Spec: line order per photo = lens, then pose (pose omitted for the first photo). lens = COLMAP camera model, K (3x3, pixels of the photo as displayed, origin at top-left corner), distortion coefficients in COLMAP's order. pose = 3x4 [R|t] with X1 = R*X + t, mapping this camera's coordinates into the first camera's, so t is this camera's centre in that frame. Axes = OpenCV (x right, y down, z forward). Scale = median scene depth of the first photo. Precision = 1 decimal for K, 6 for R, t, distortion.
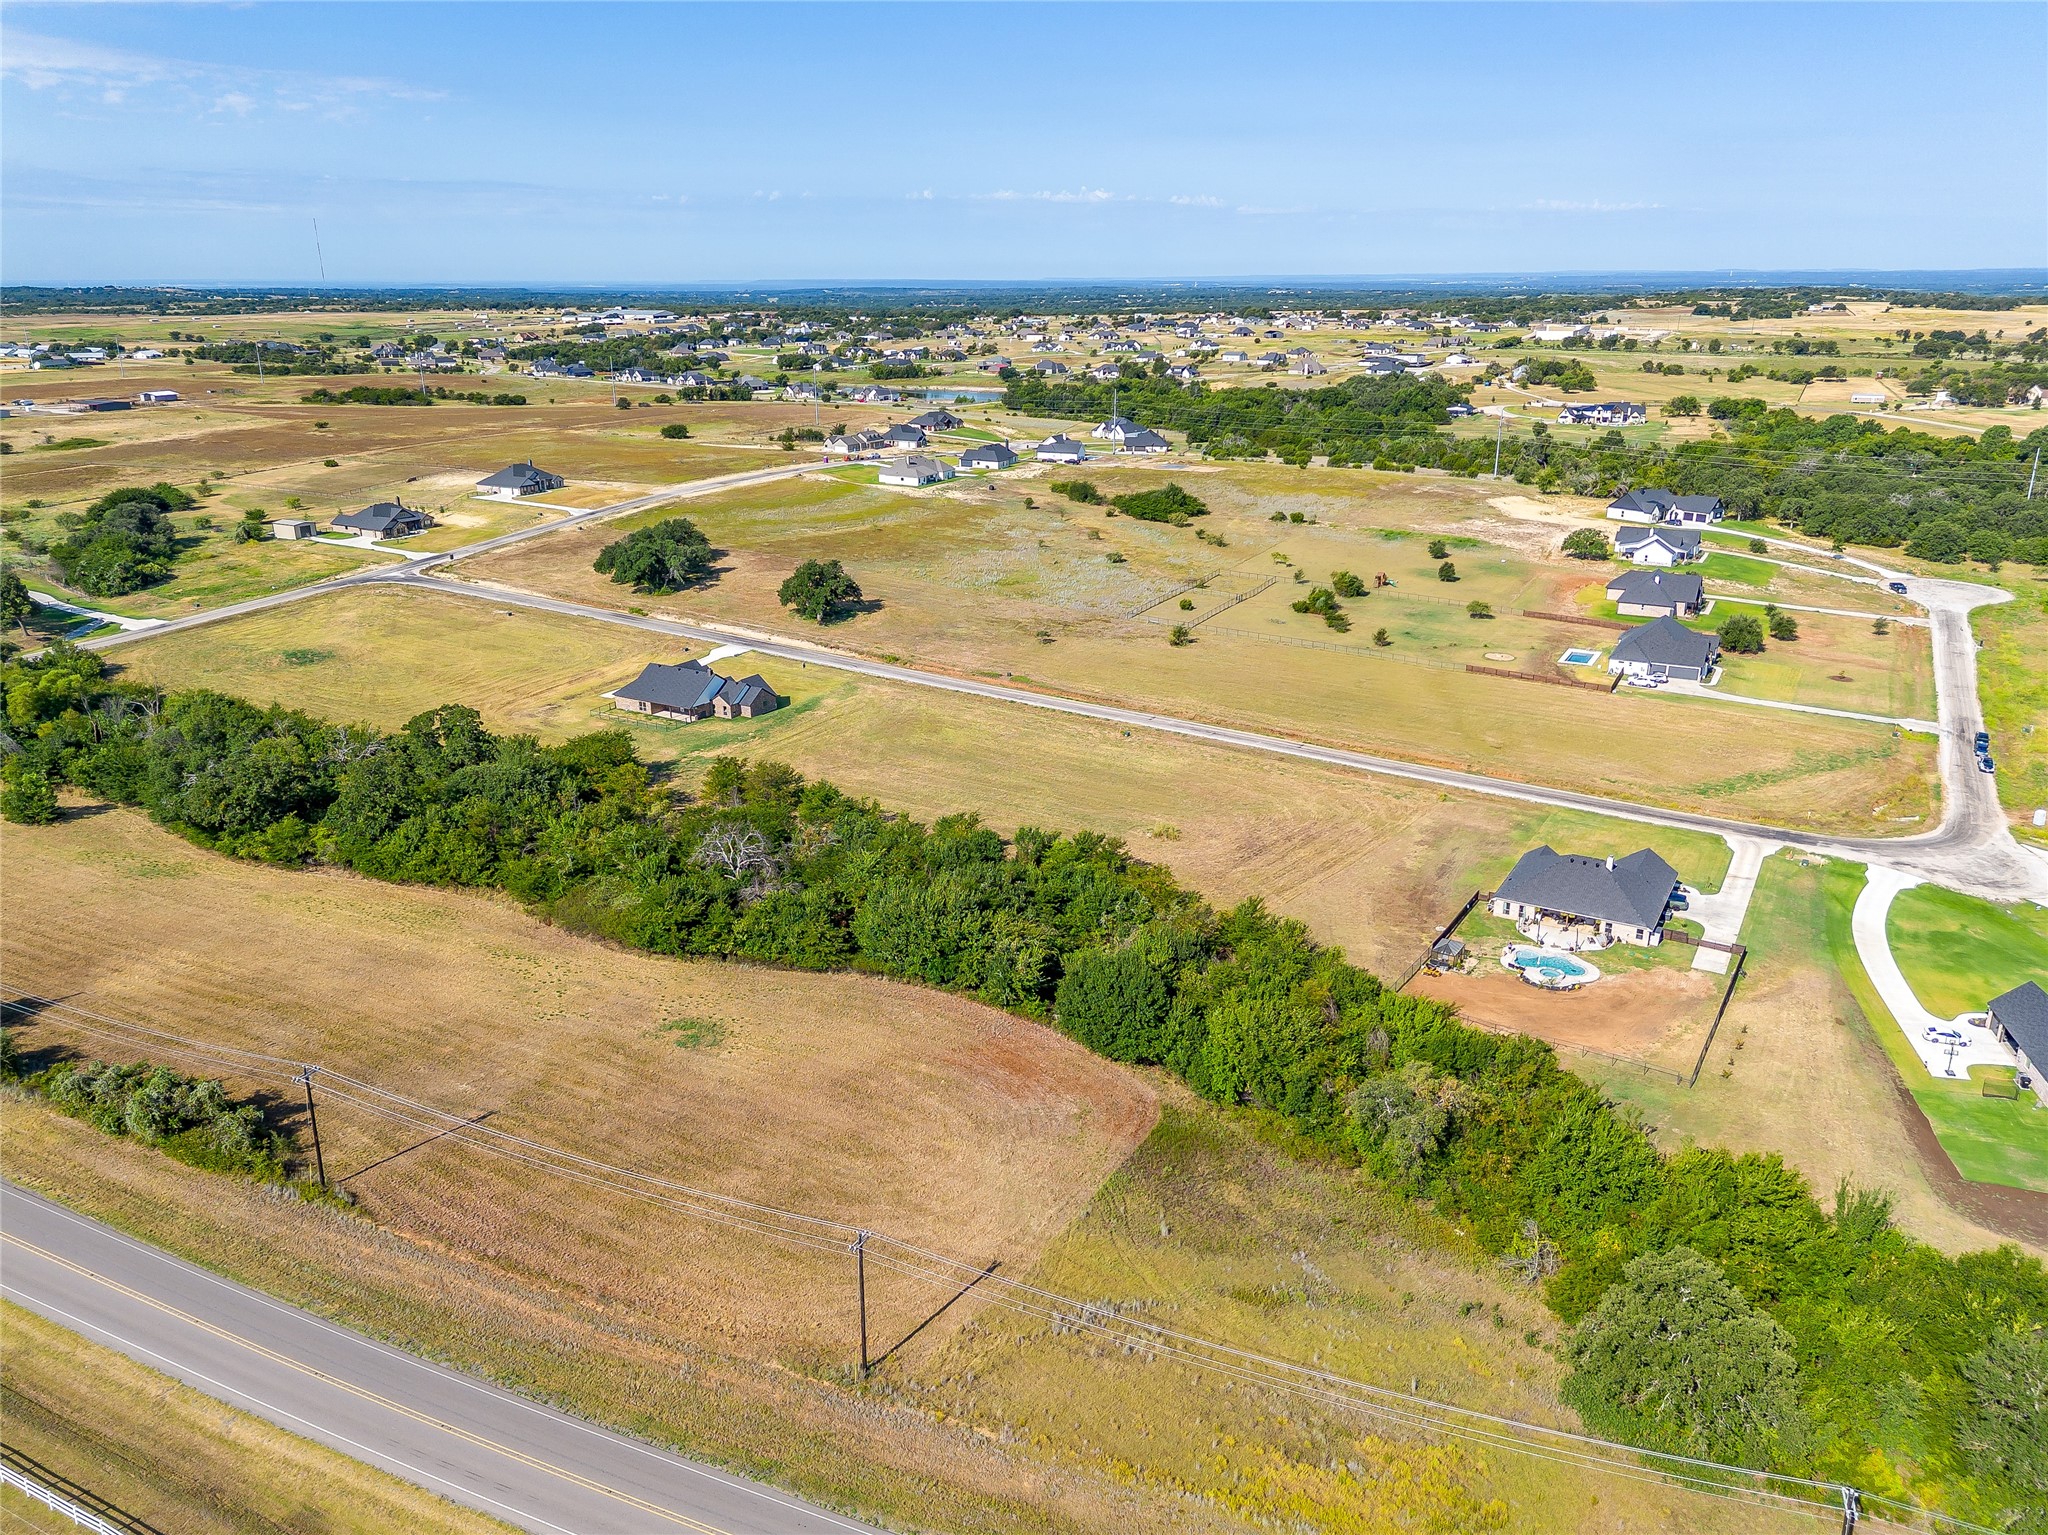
lens RADIAL K [[1480.5, 0, 1032.9], [0, 1480.5, 767.3], [0, 0, 1]] dist [0.068470, -0.061698]
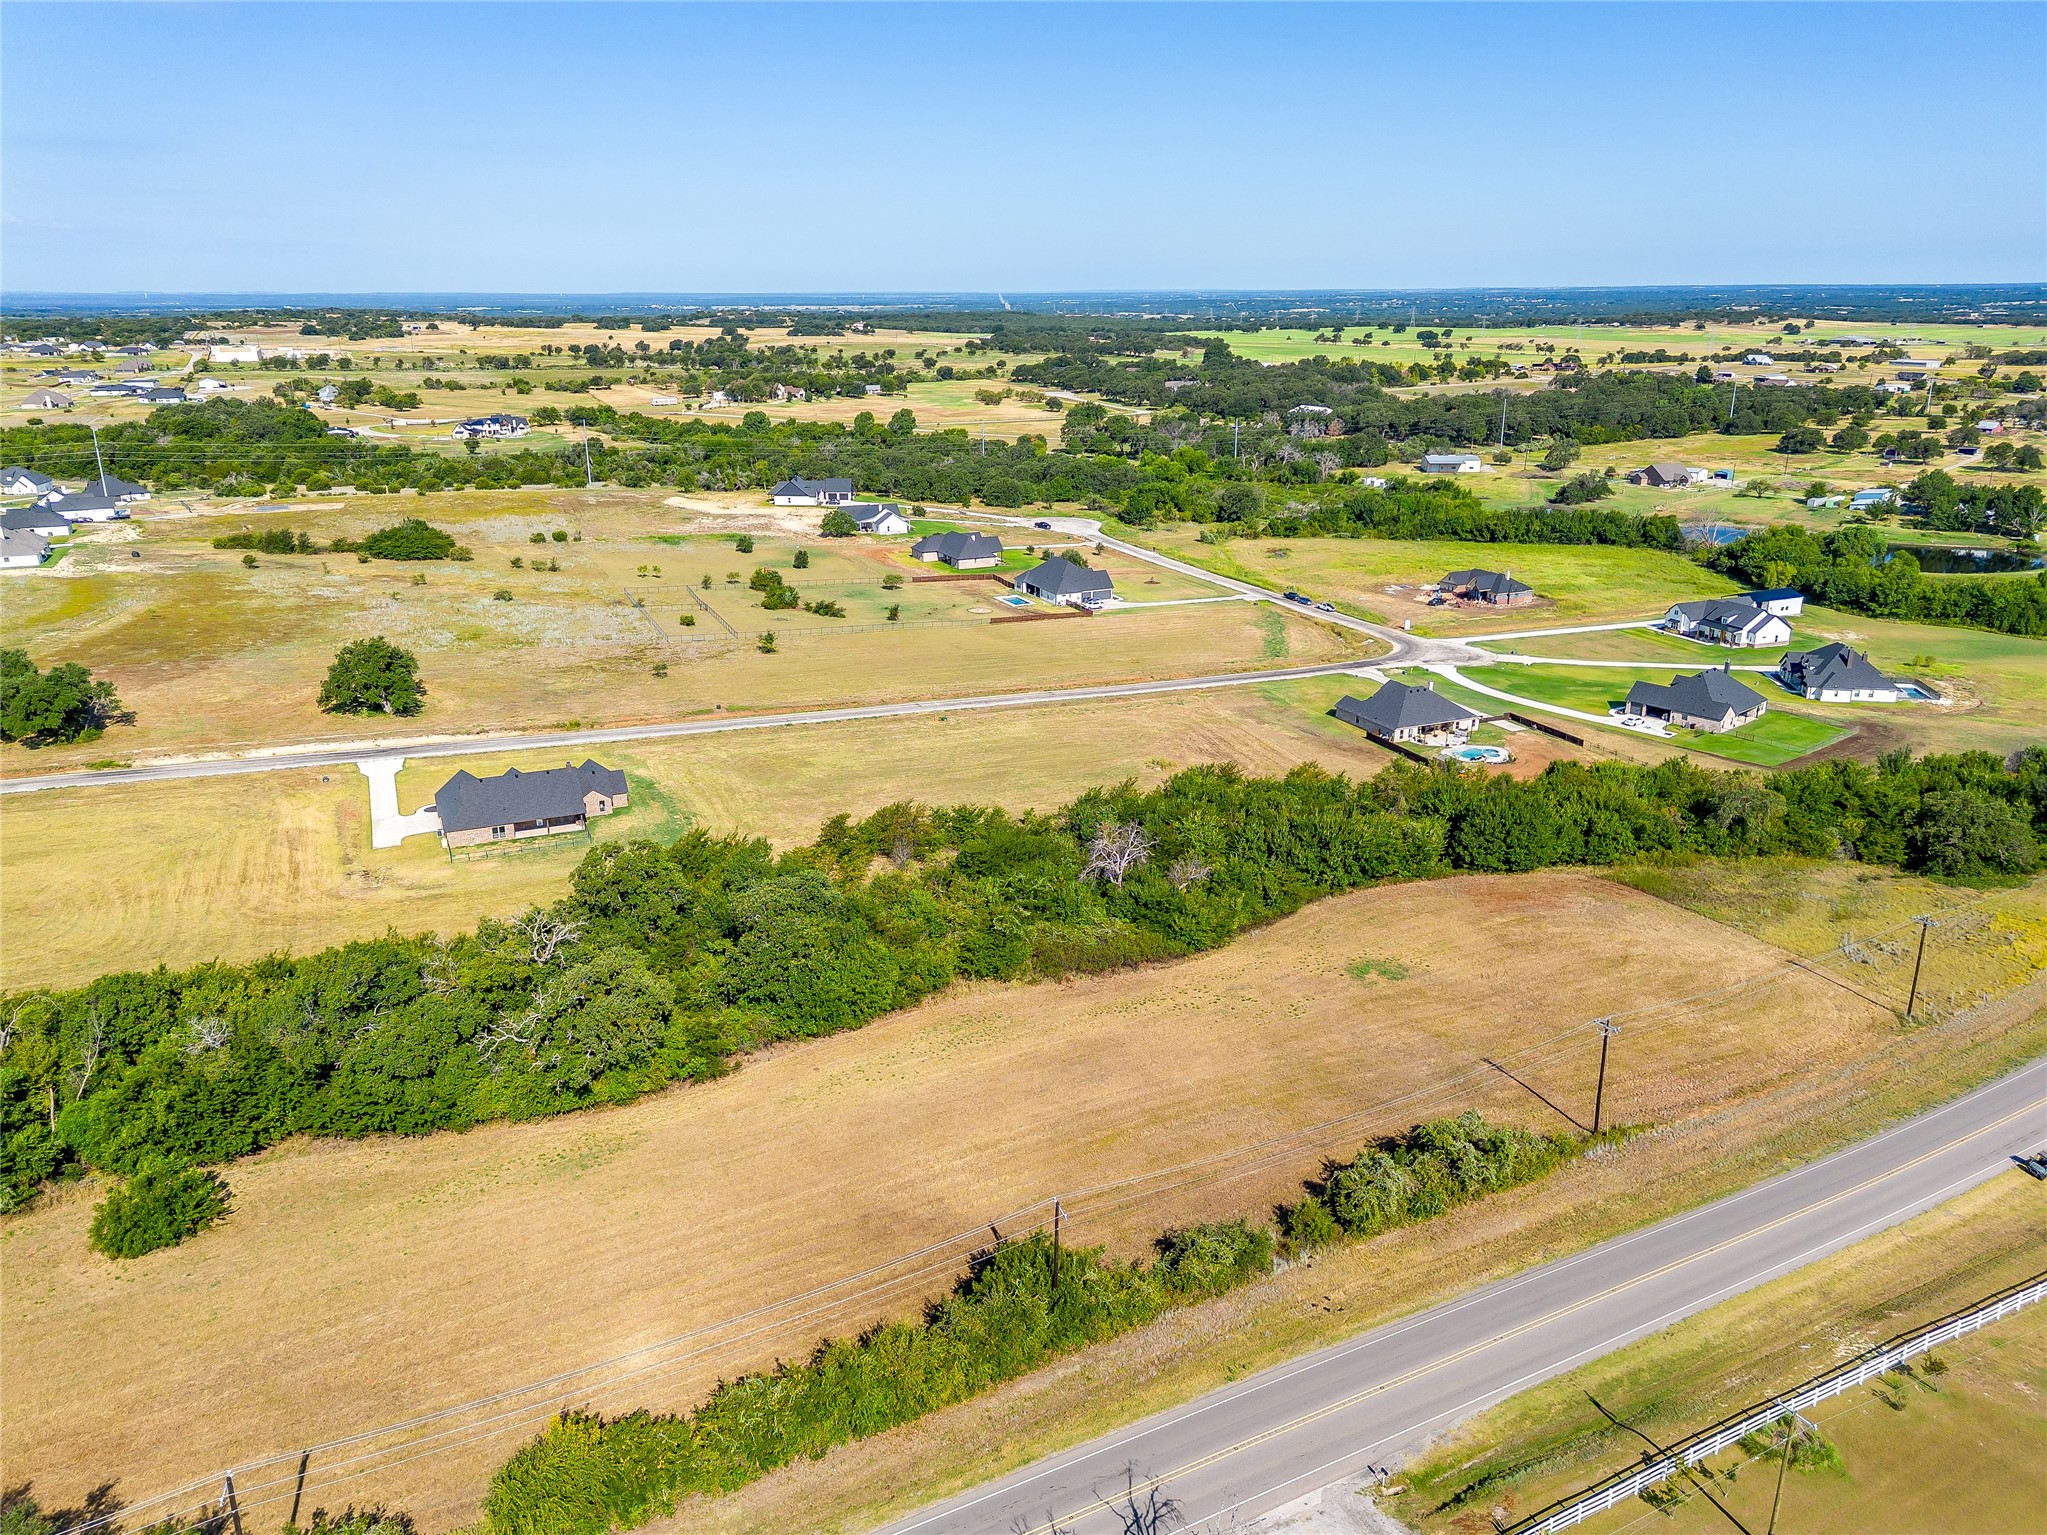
lens RADIAL K [[1479.8, 0, 1043.3], [0, 1479.8, 761.1], [0, 0, 1]] dist [0.068470, -0.061698]
pose [[0.572119, -0.246713, 0.782185, -0.533329], [0.260664, 0.958934, 0.111803, -0.068487], [-0.777646, 0.139923, 0.612934, 0.231965]]
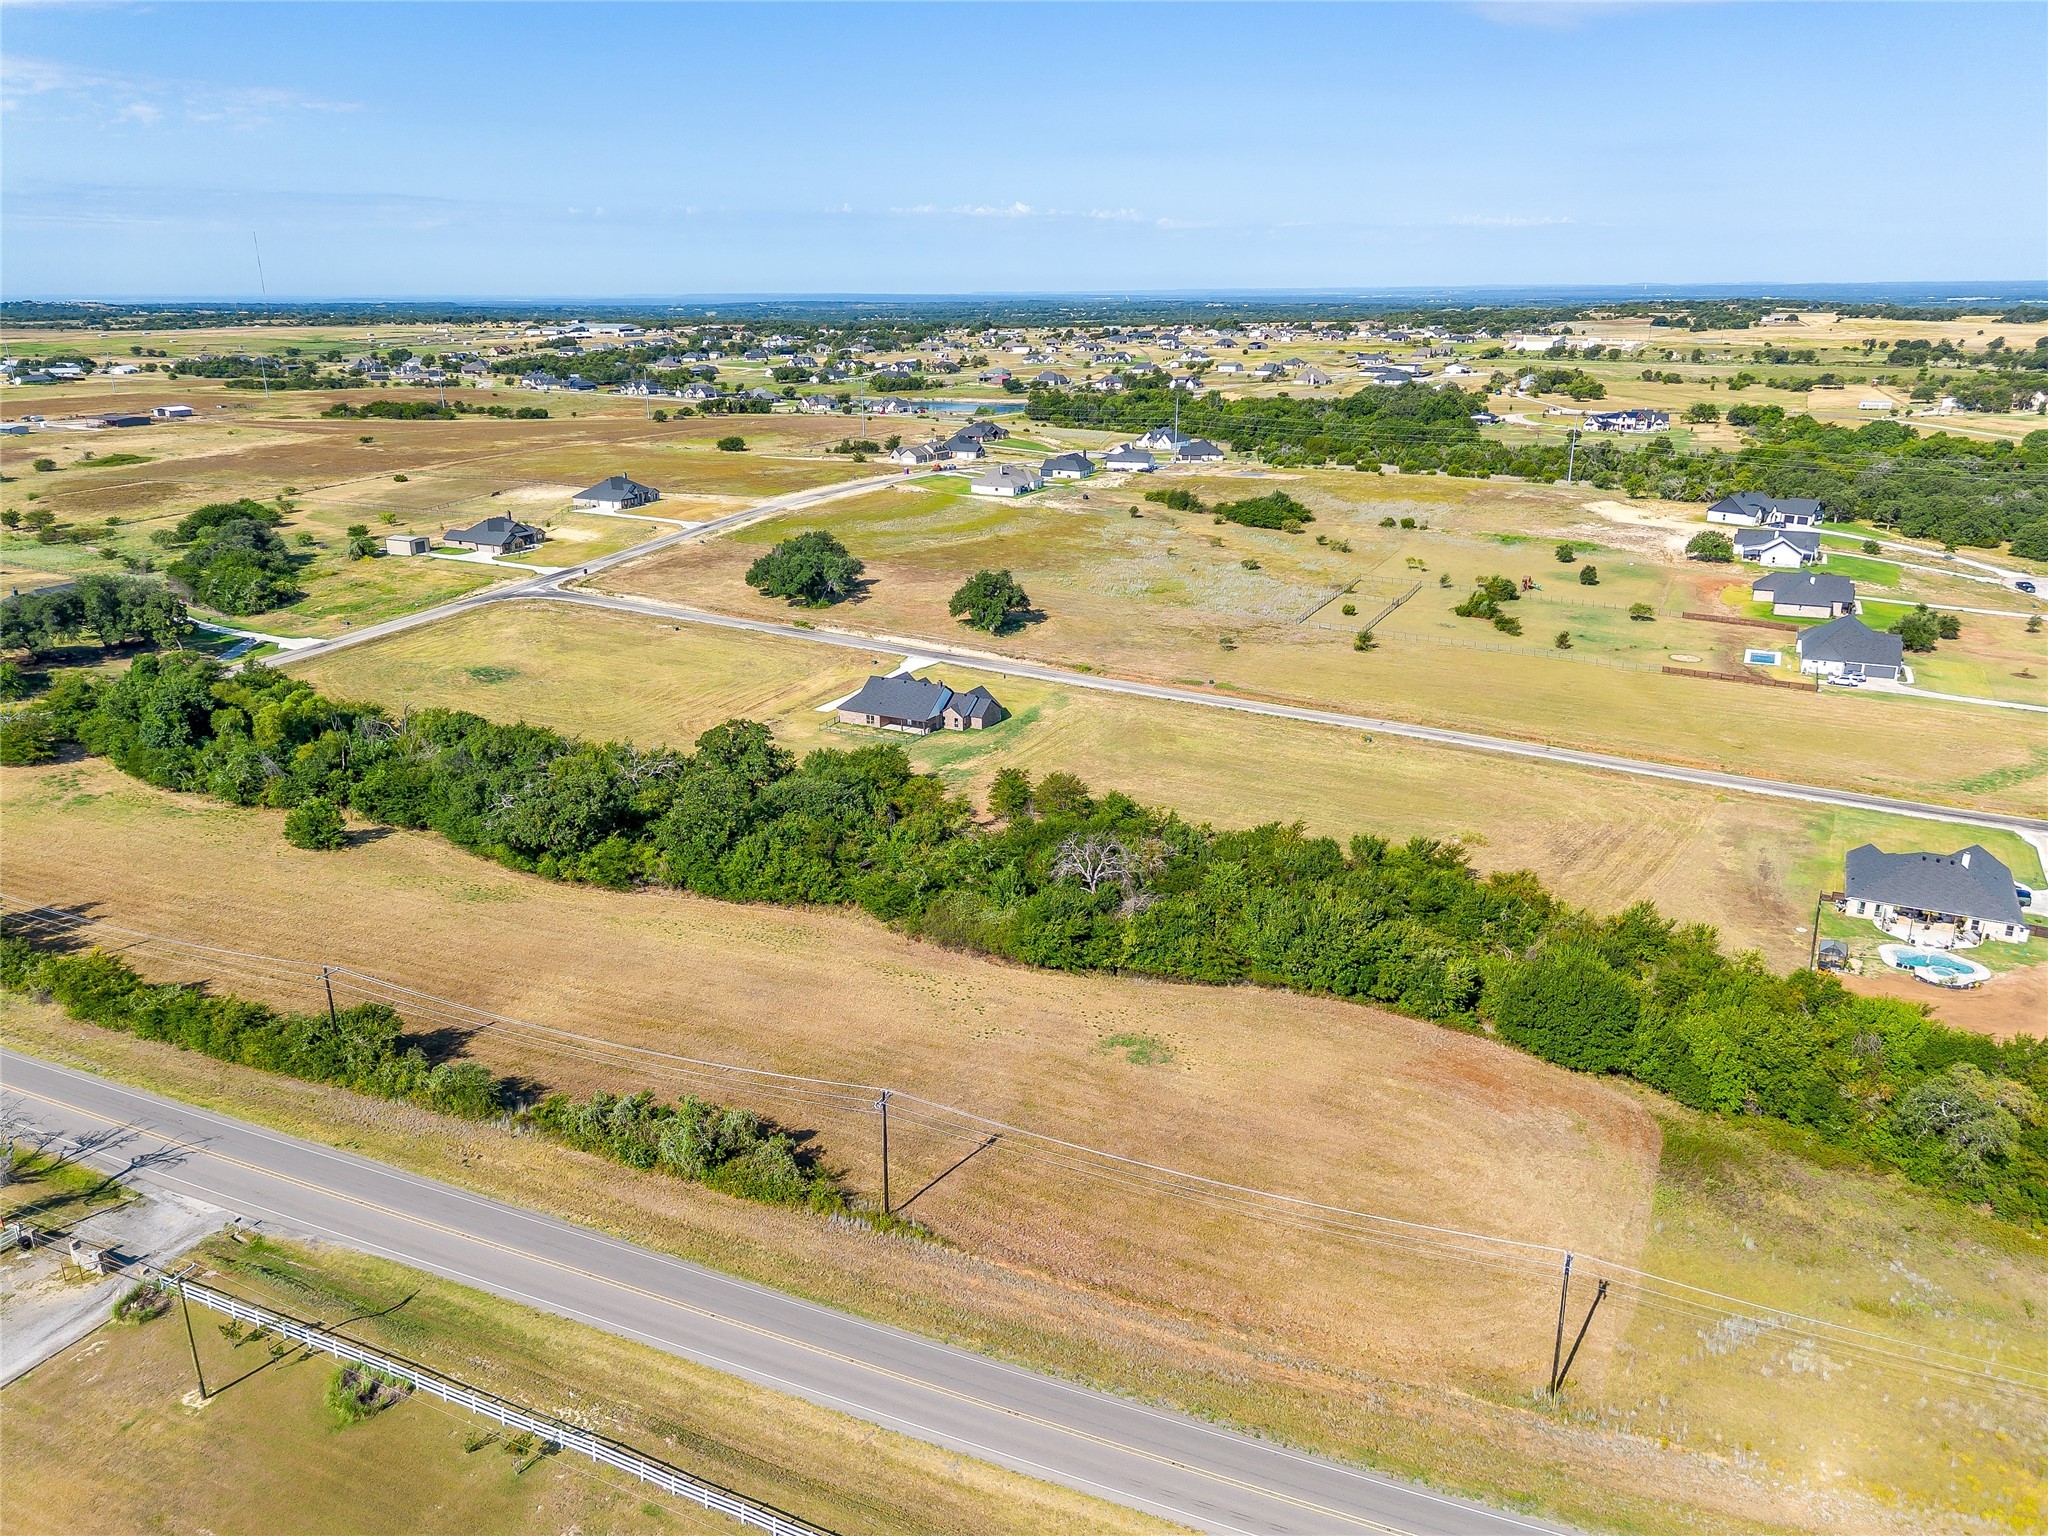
lens RADIAL K [[1480.5, 0, 1025.6], [0, 1480.5, 769.7], [0, 0, 1]] dist [0.068470, -0.061698]
pose [[0.998832, -0.015930, 0.045617, -0.156862], [0.016254, 0.999845, -0.006740, 0.000292], [-0.045503, 0.007474, 0.998936, 0.014356]]
